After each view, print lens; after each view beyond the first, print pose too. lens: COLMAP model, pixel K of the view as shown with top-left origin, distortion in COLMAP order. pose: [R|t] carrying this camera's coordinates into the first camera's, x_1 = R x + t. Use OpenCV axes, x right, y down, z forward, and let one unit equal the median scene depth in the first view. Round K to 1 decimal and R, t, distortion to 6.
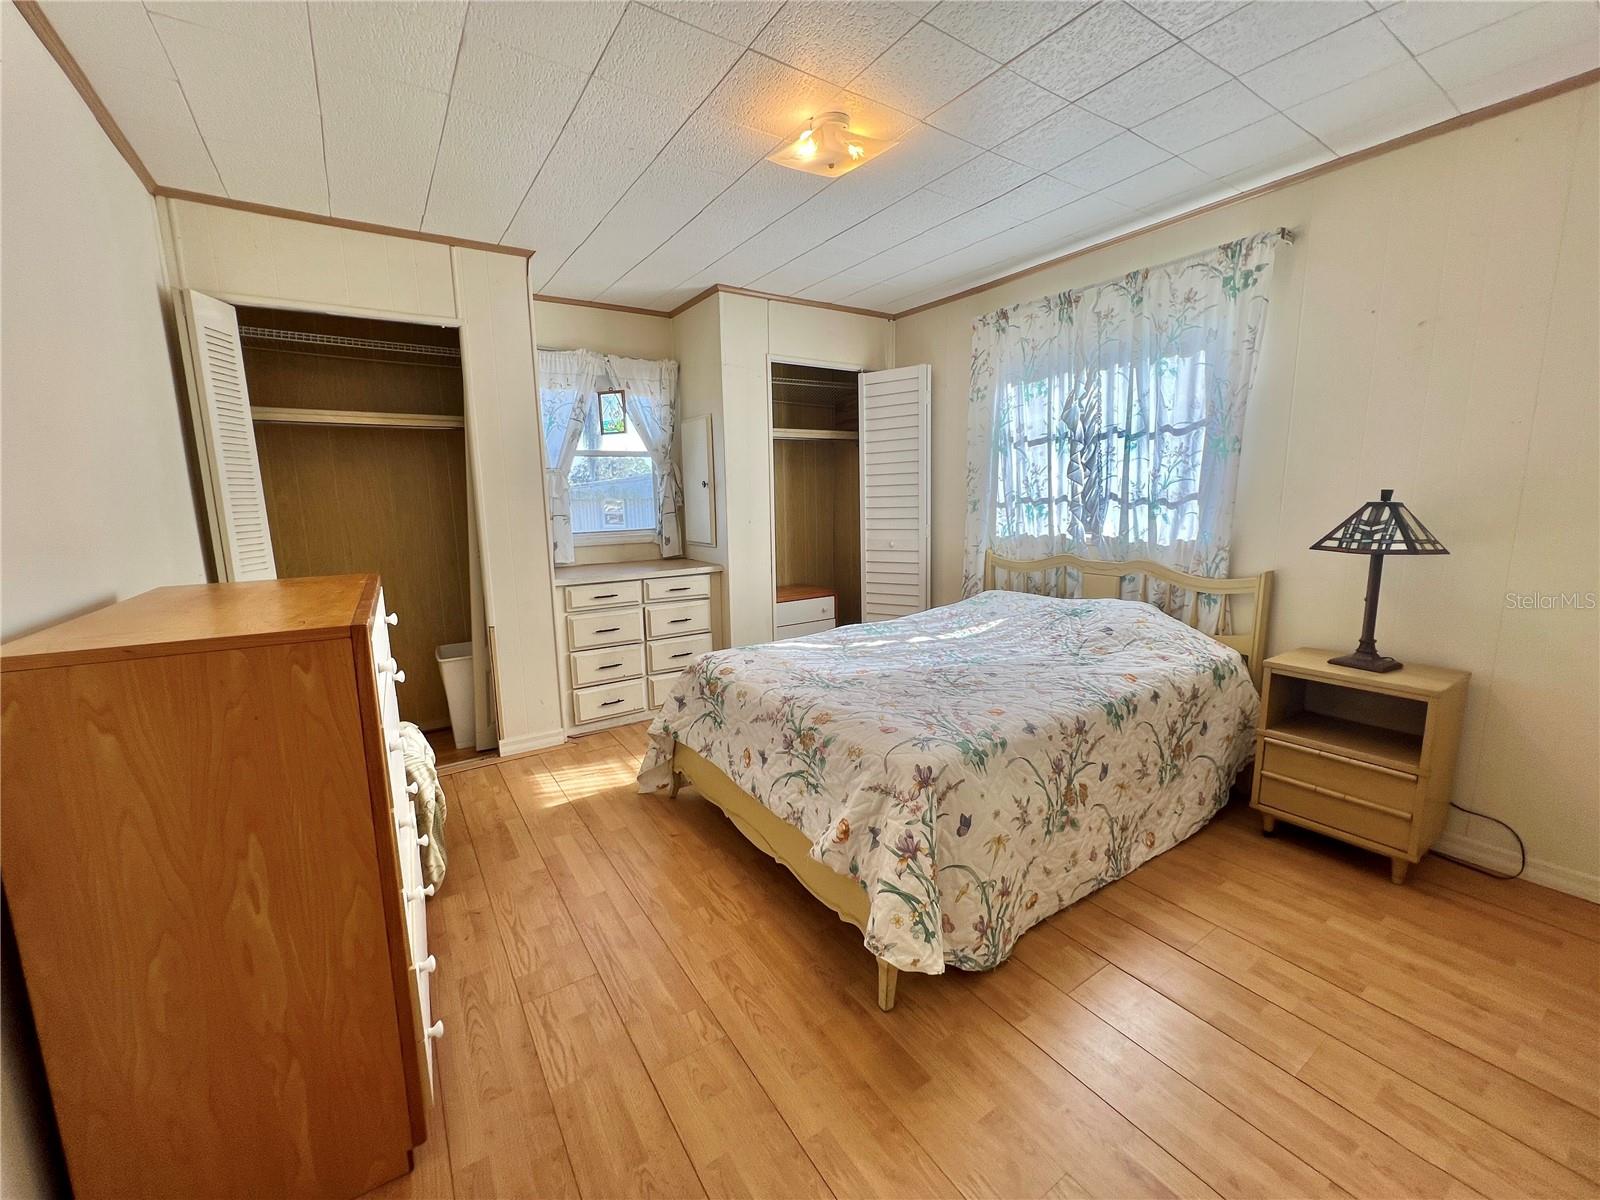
lens RADIAL K [[641.6, 0, 795.7], [0, 641.6, 599.9], [0, 0, 1]] dist [-0.003673, 0.000129]
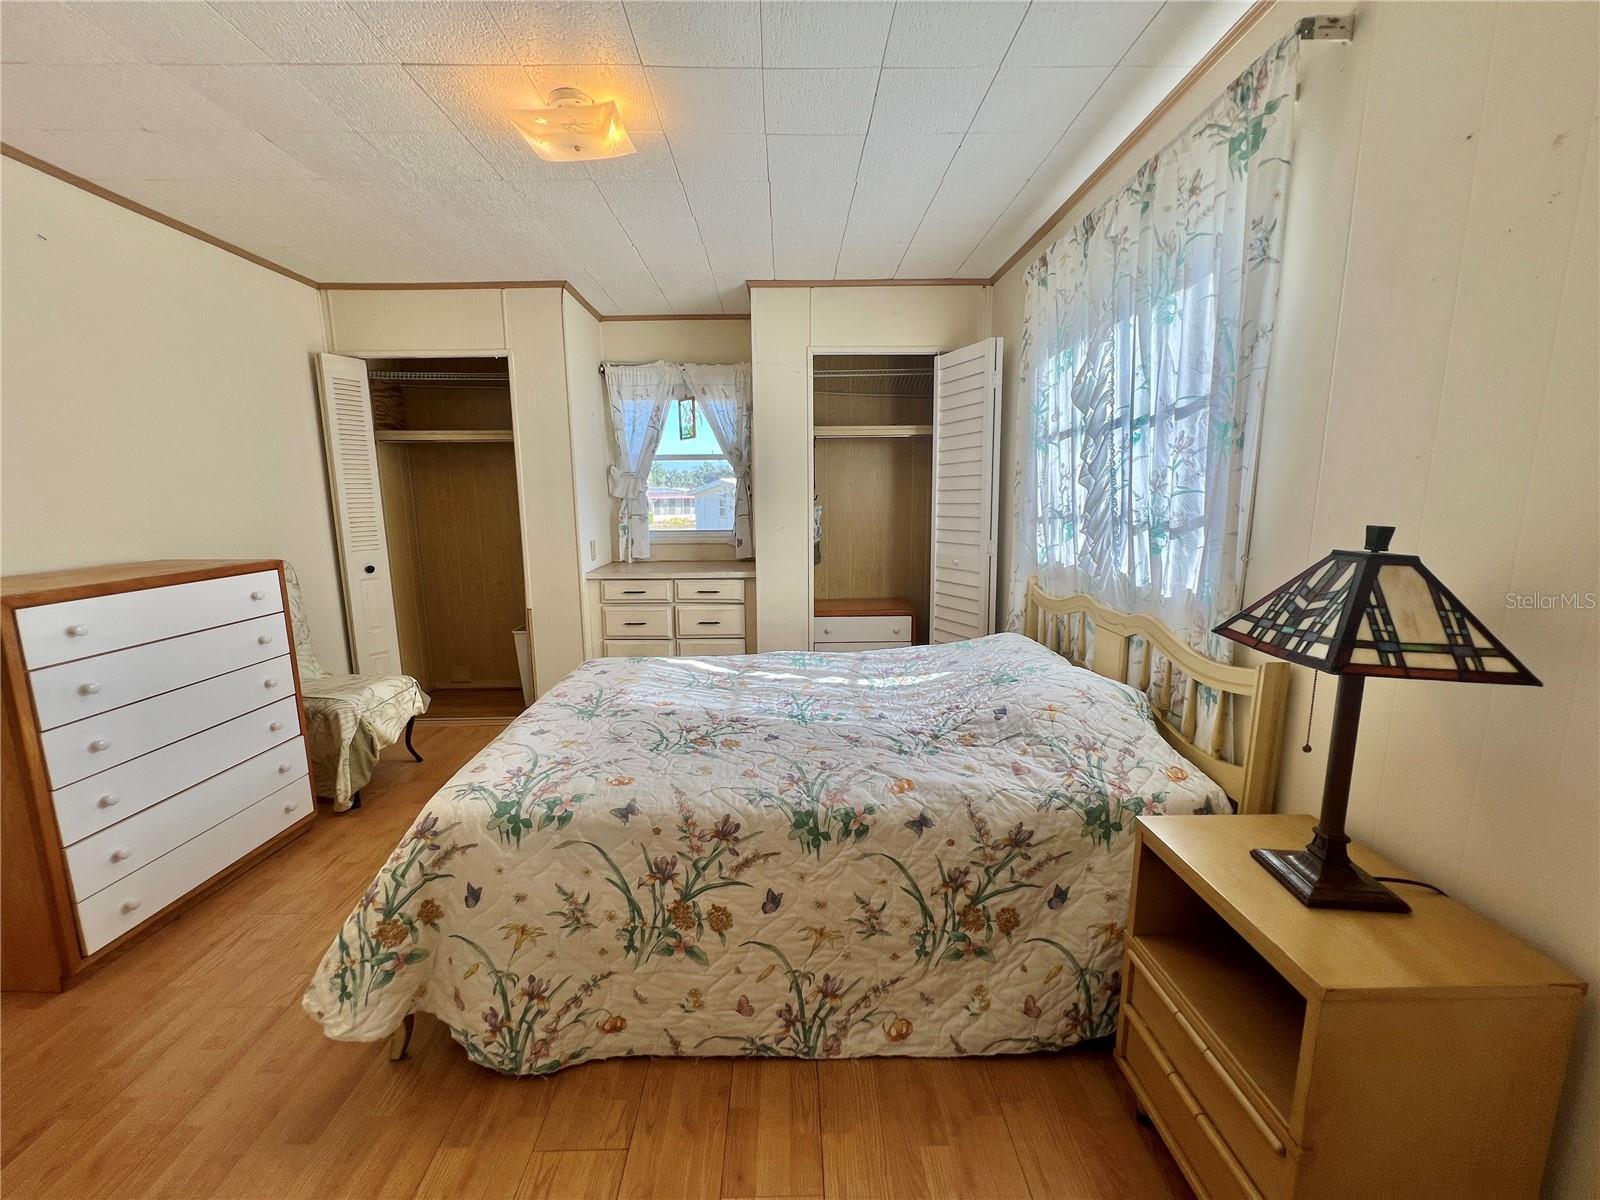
lens RADIAL K [[641.6, 0, 796.7], [0, 641.6, 599.8], [0, 0, 1]] dist [-0.003673, 0.000129]
pose [[0.842203, 0.101619, -0.529497, 0.628257], [-0.096642, 0.994625, 0.037168, -0.073198], [0.530428, 0.019868, 0.847497, 0.293315]]
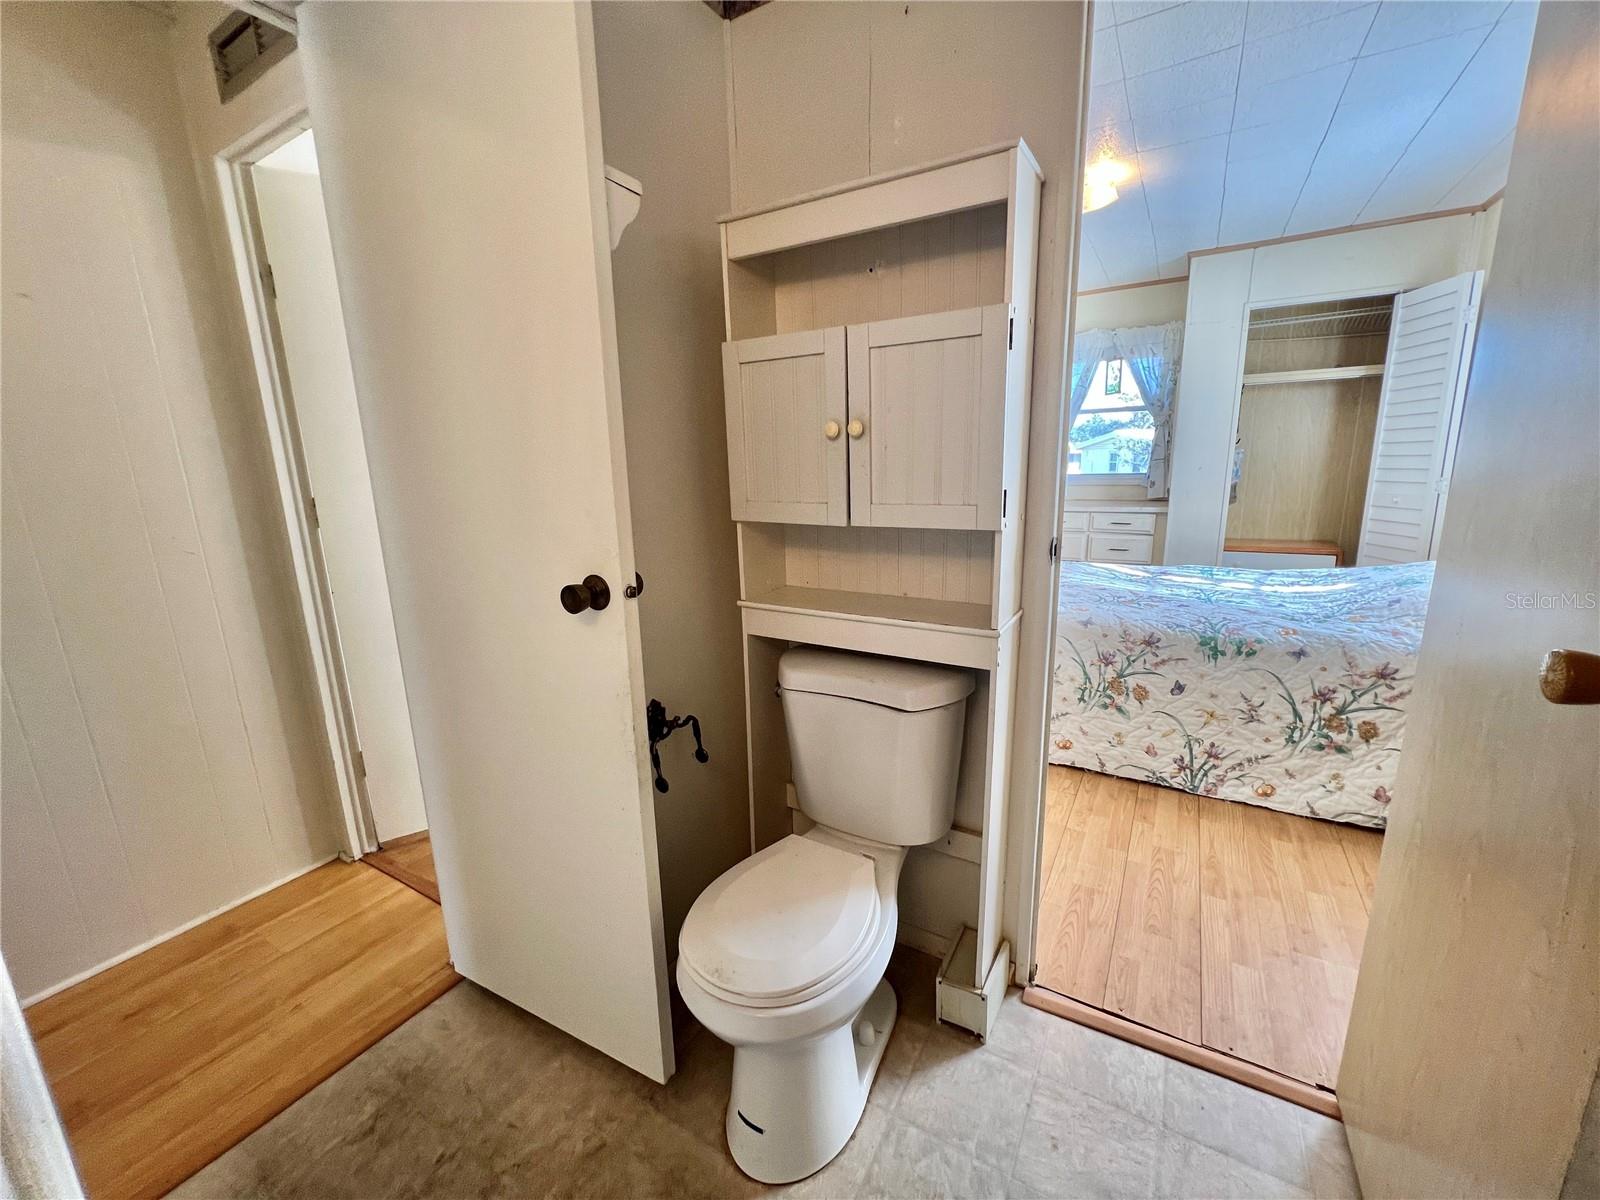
lens RADIAL K [[641.6, 0, 799.5], [0, 641.6, 599.7], [0, 0, 1]] dist [-0.003673, 0.000129]
pose [[0.431936, 0.202033, -0.878984, 0.865592], [-0.126217, 0.978537, 0.162892, 0.005358], [0.893029, 0.040584, 0.448166, -0.103561]]
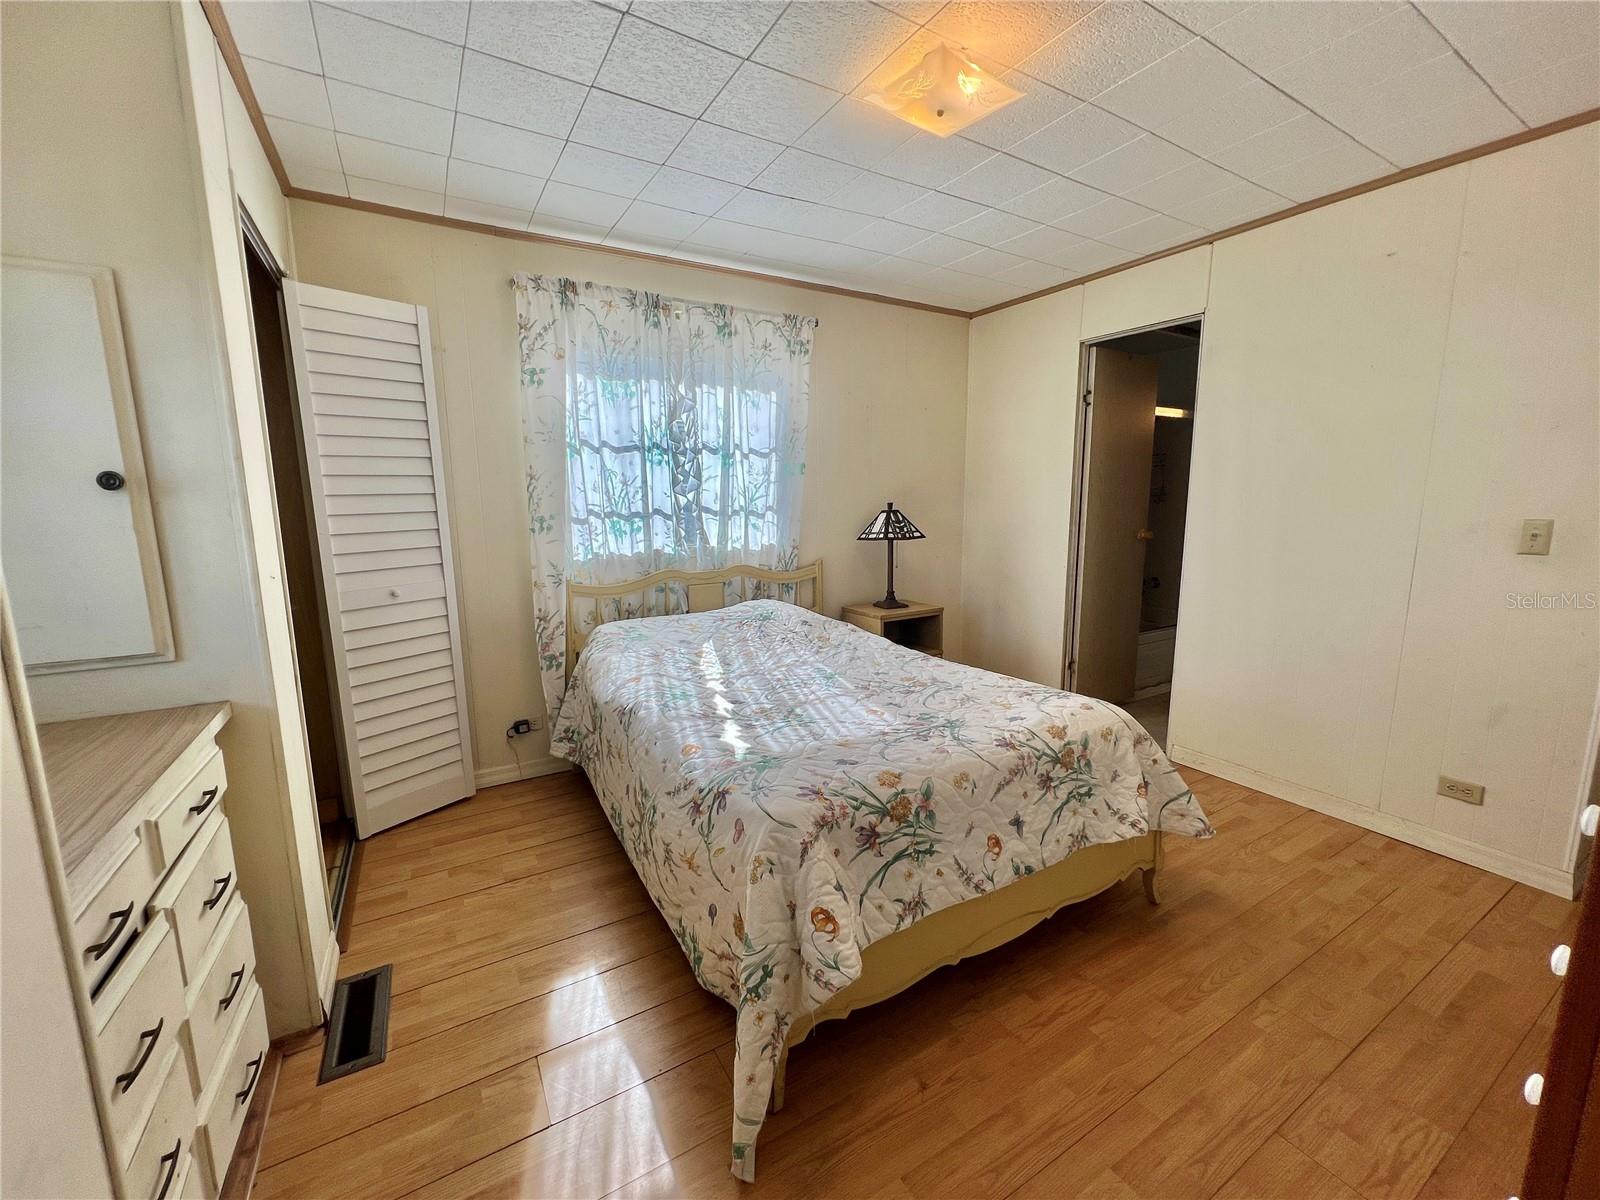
lens RADIAL K [[641.6, 0, 798.2], [0, 641.6, 599.9], [0, 0, 1]] dist [-0.003673, 0.000129]
pose [[0.053794, -0.142011, 0.988402, -0.630090], [0.172582, 0.976262, 0.130874, -0.141912], [-0.983525, 0.163540, 0.077025, 0.883281]]
